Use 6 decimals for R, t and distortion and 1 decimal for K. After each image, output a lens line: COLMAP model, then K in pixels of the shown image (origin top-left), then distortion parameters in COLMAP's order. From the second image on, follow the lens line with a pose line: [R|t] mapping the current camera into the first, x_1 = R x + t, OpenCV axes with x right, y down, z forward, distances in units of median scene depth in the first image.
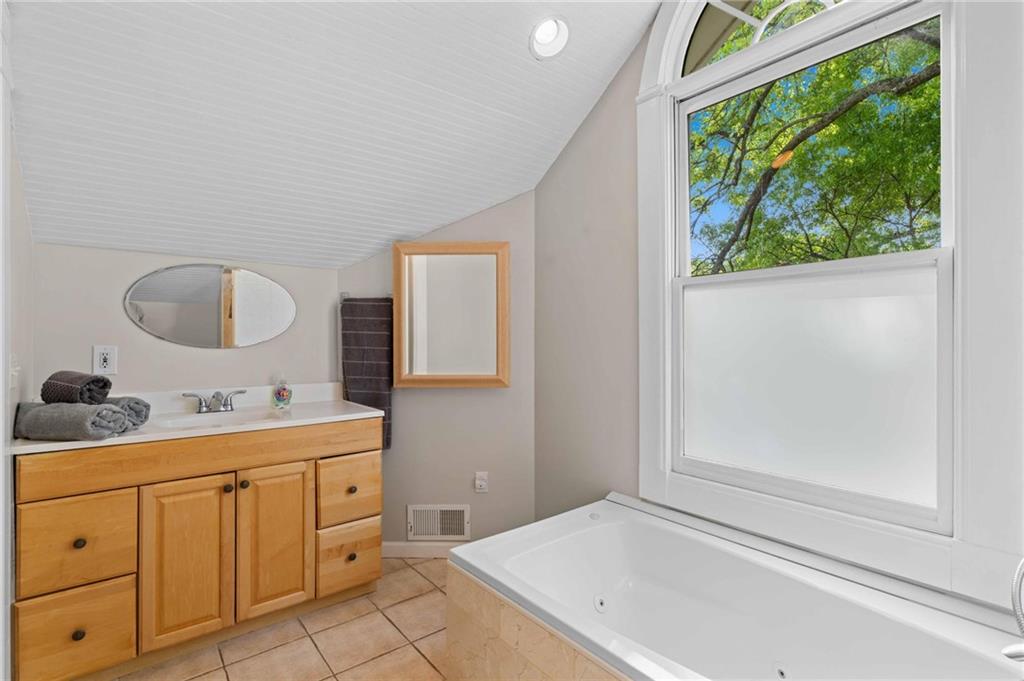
lens RADIAL K [[490.6, 0, 512.0], [0, 490.6, 340.5], [0, 0, 1]] dist [0.001002, 0.000212]
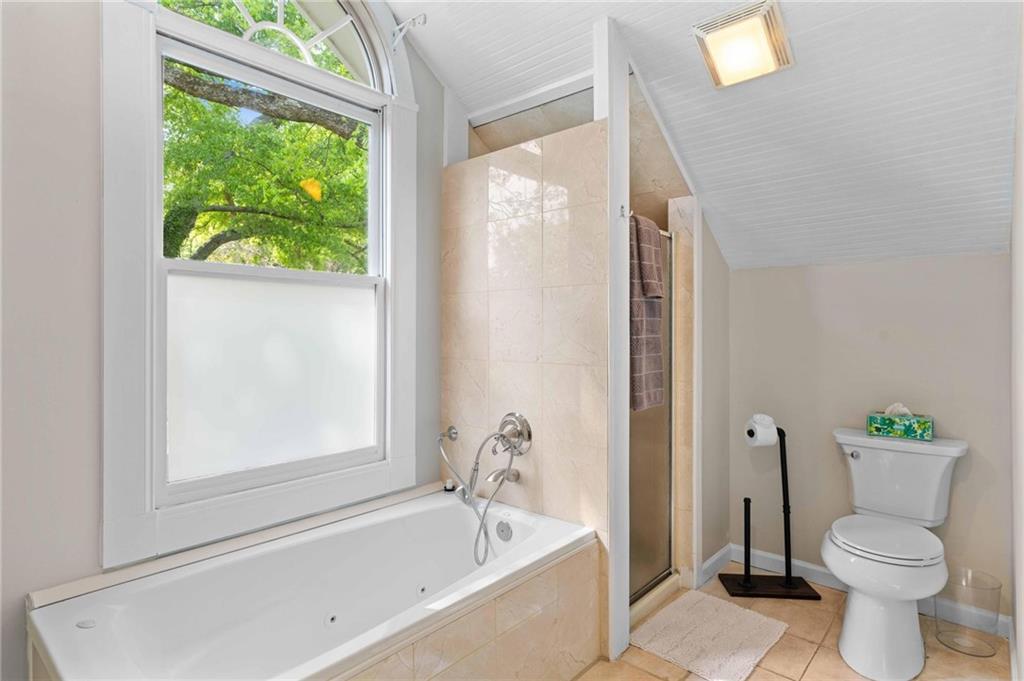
lens RADIAL K [[541.7, 0, 511.6], [0, 541.7, 326.3], [0, 0, 1]] dist [-0.000526, -0.000293]
pose [[-0.164530, 0.001448, 0.986371, -0.703272], [-0.002356, 0.999995, -0.001861, -0.018500], [-0.986369, -0.002630, -0.164526, 0.706737]]
